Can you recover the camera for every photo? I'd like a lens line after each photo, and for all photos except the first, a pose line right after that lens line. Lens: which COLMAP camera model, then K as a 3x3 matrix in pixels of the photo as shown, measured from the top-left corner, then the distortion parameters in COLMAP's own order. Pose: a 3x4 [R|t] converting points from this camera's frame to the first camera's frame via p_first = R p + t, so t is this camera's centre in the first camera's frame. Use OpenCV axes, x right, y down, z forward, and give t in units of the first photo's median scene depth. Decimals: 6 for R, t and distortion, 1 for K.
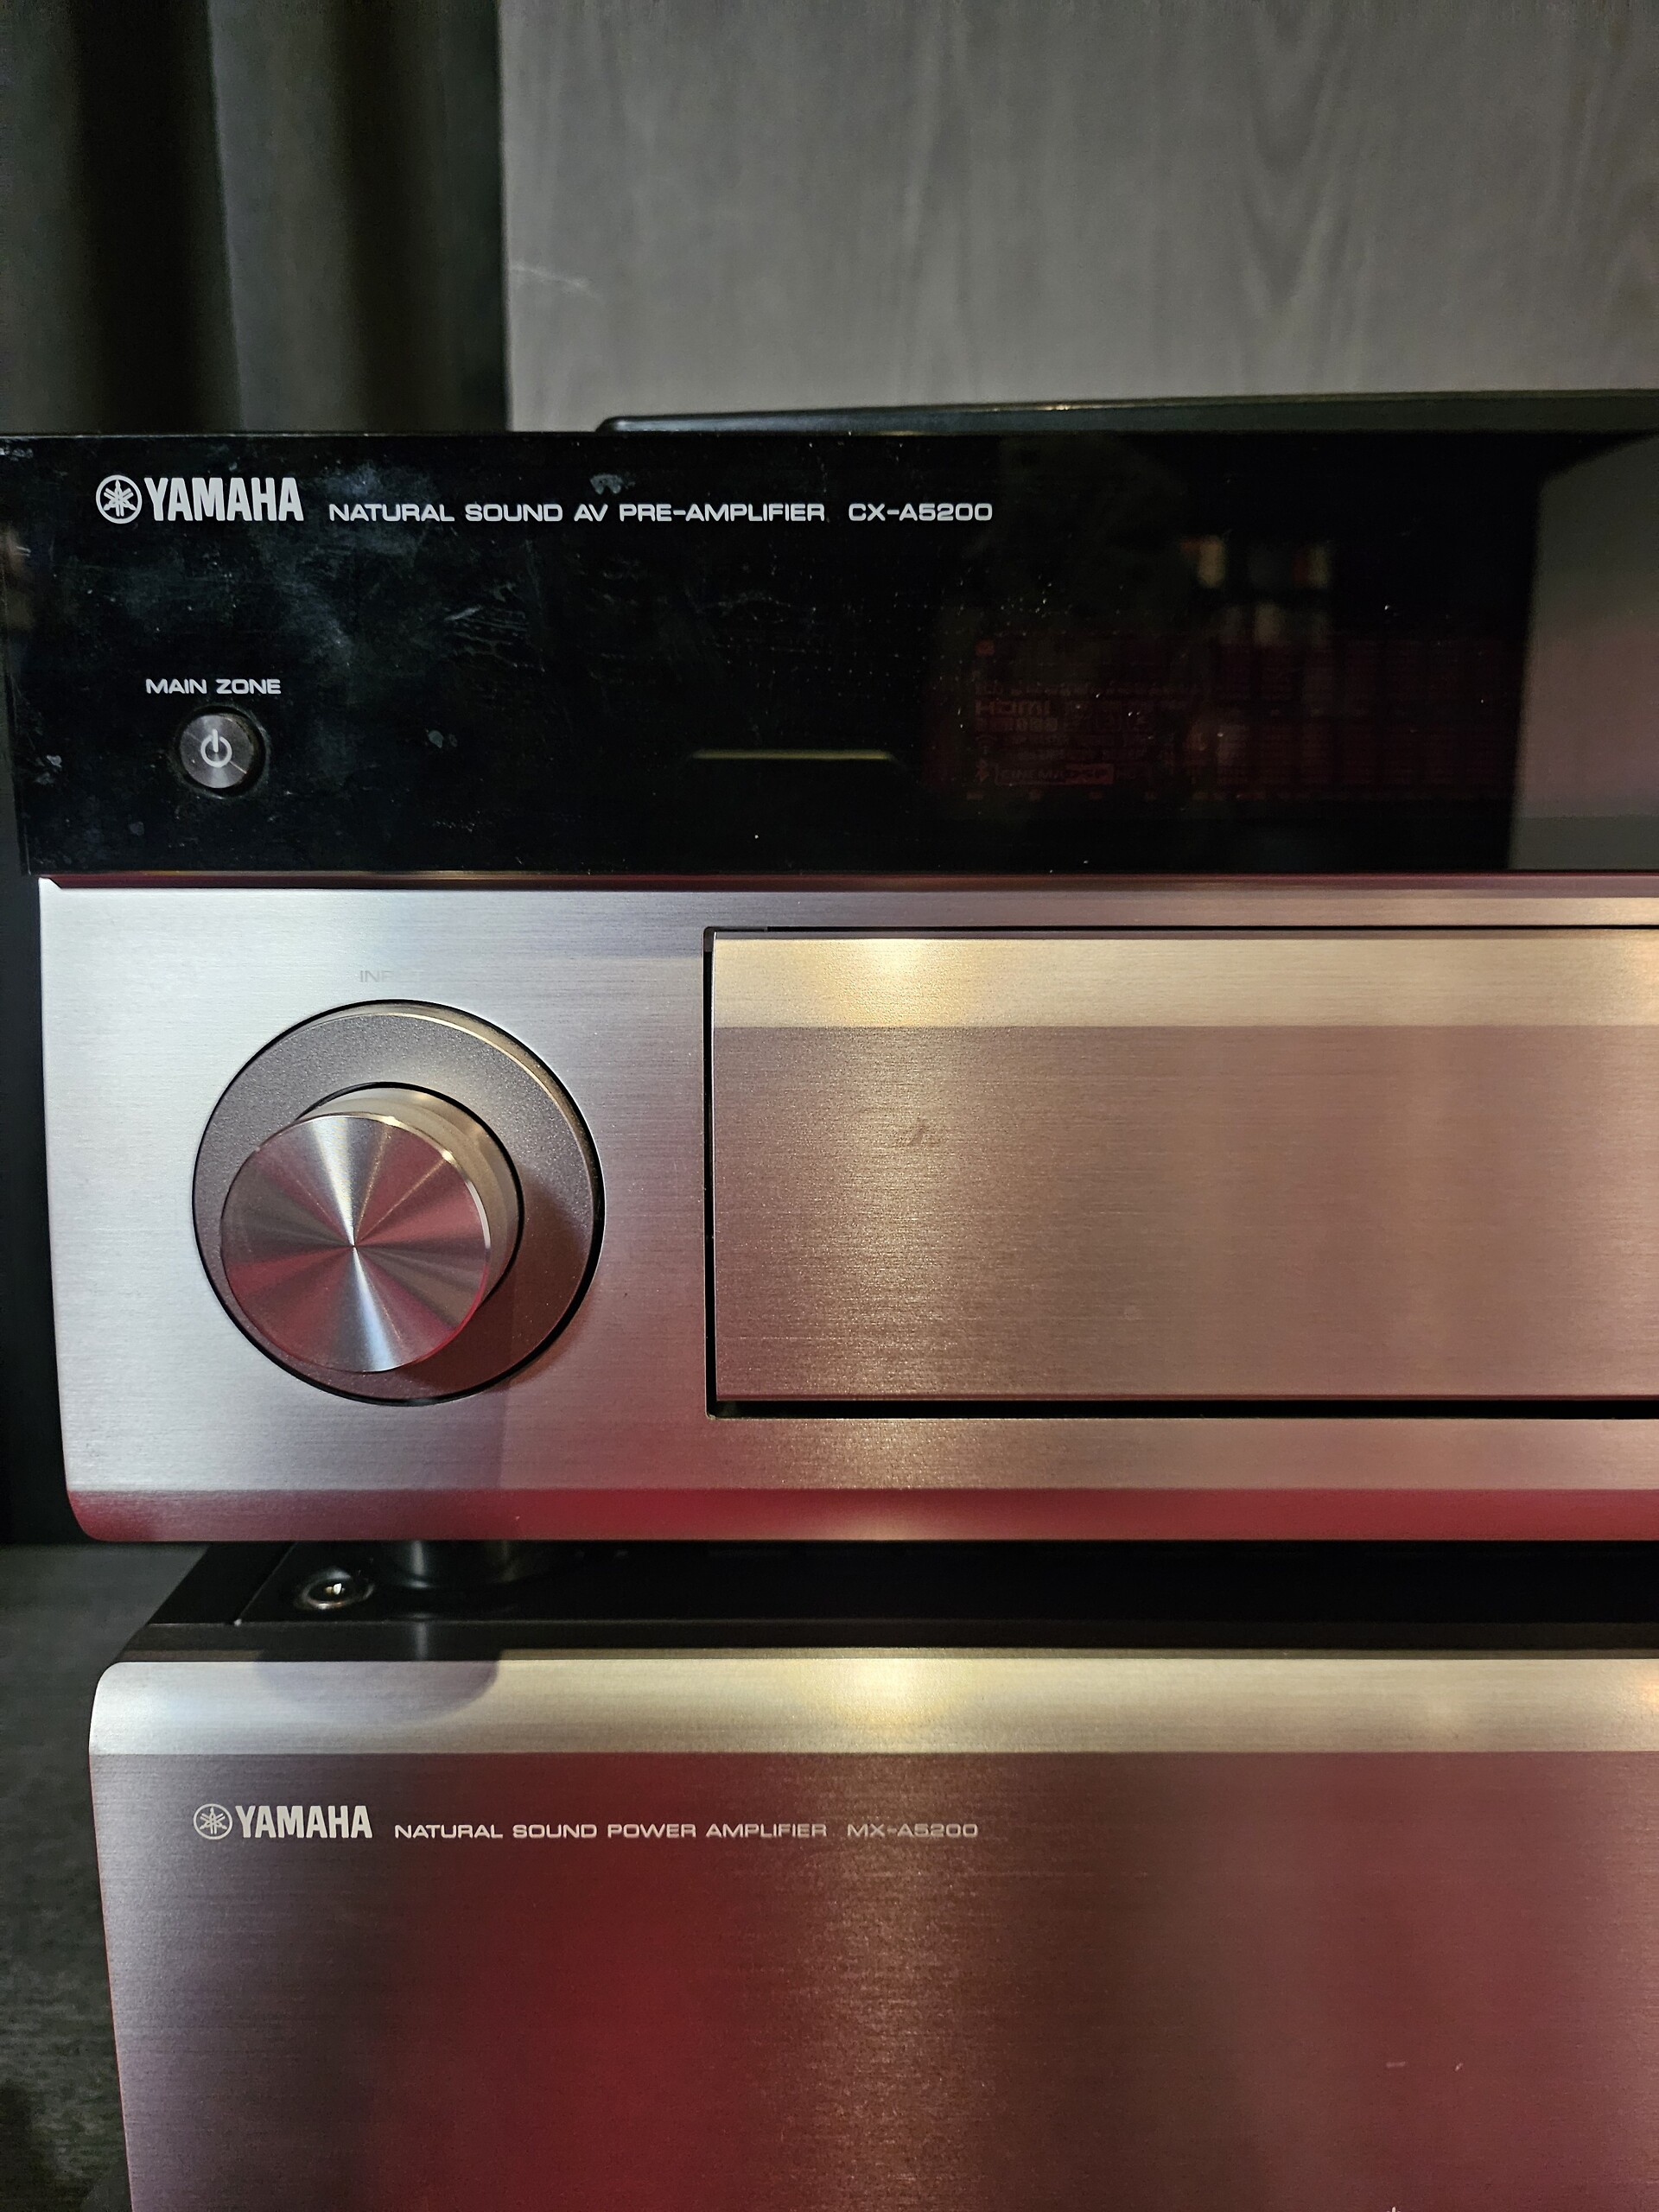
lens RADIAL K [[1603.1, 0, 827.4], [0, 1603.1, 1108.7], [0, 0, 1]] dist [0.002995, -0.017312]
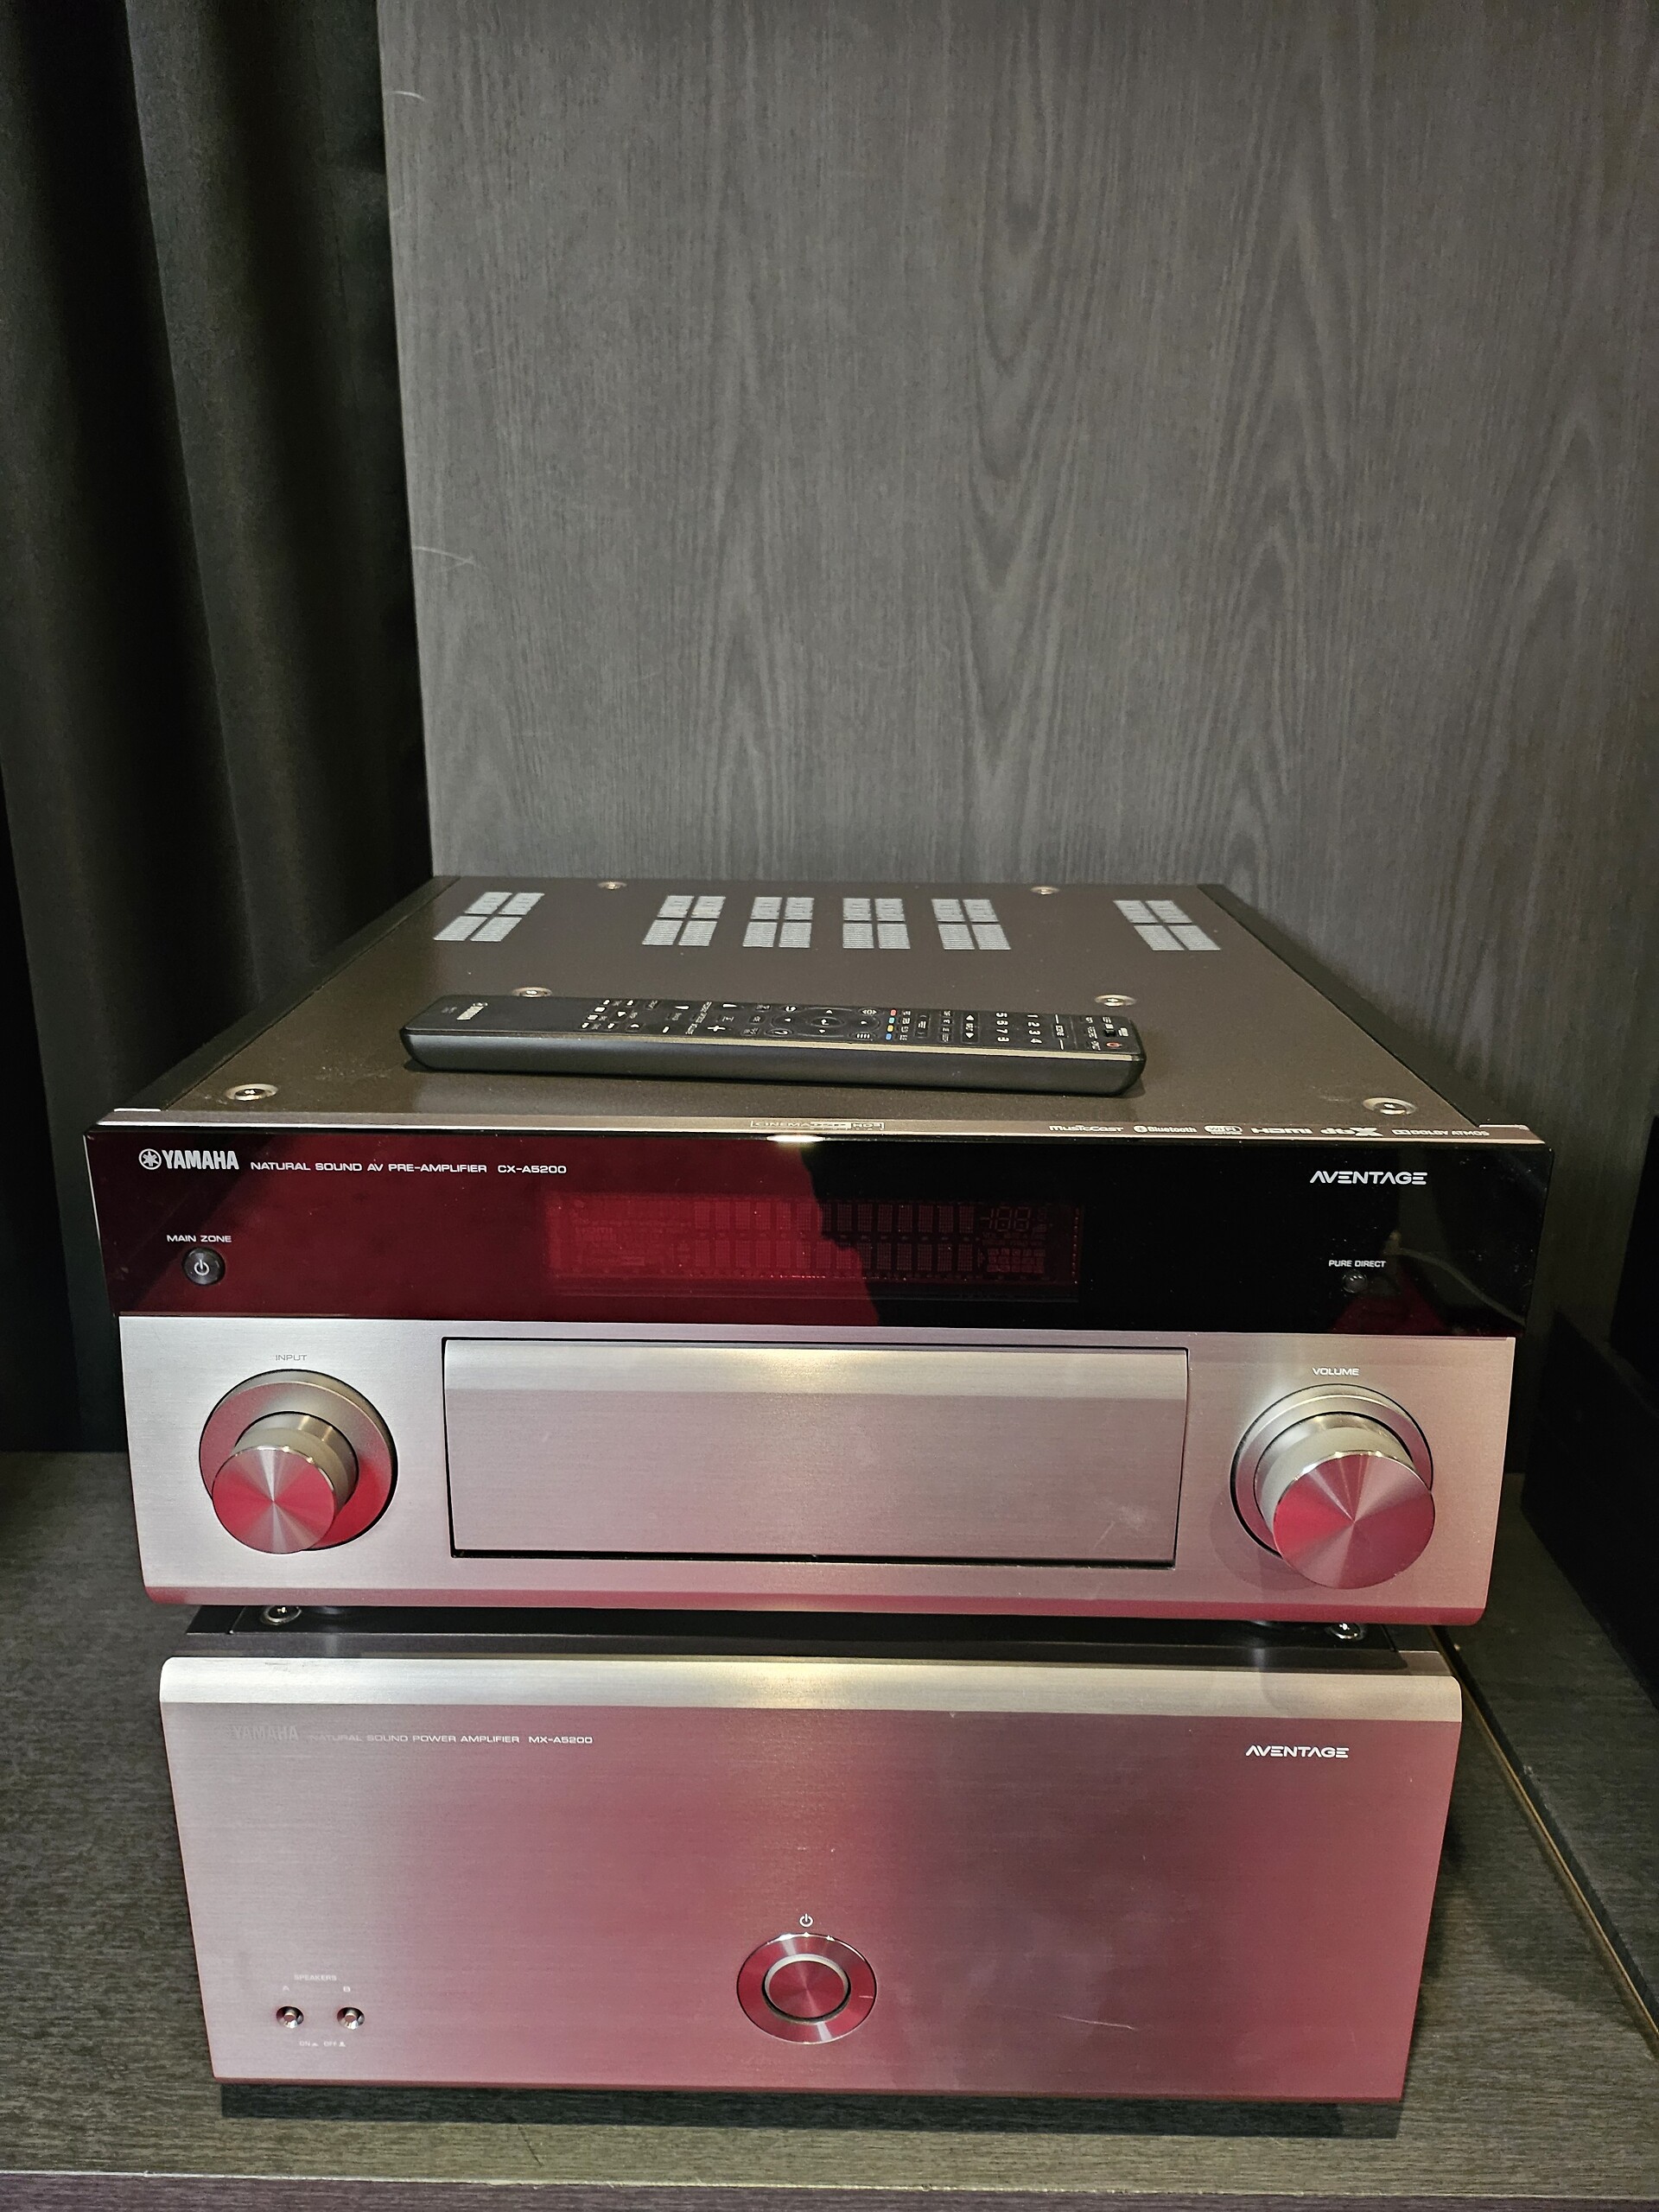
lens RADIAL K [[1603.1, 0, 829.1], [0, 1603.1, 1103.4], [0, 0, 1]] dist [0.002995, -0.017312]
pose [[0.999861, 0.015628, -0.005863, 0.219554], [-0.014627, 0.989580, 0.143242, -0.366289], [0.008040, -0.143136, 0.989670, -0.508952]]
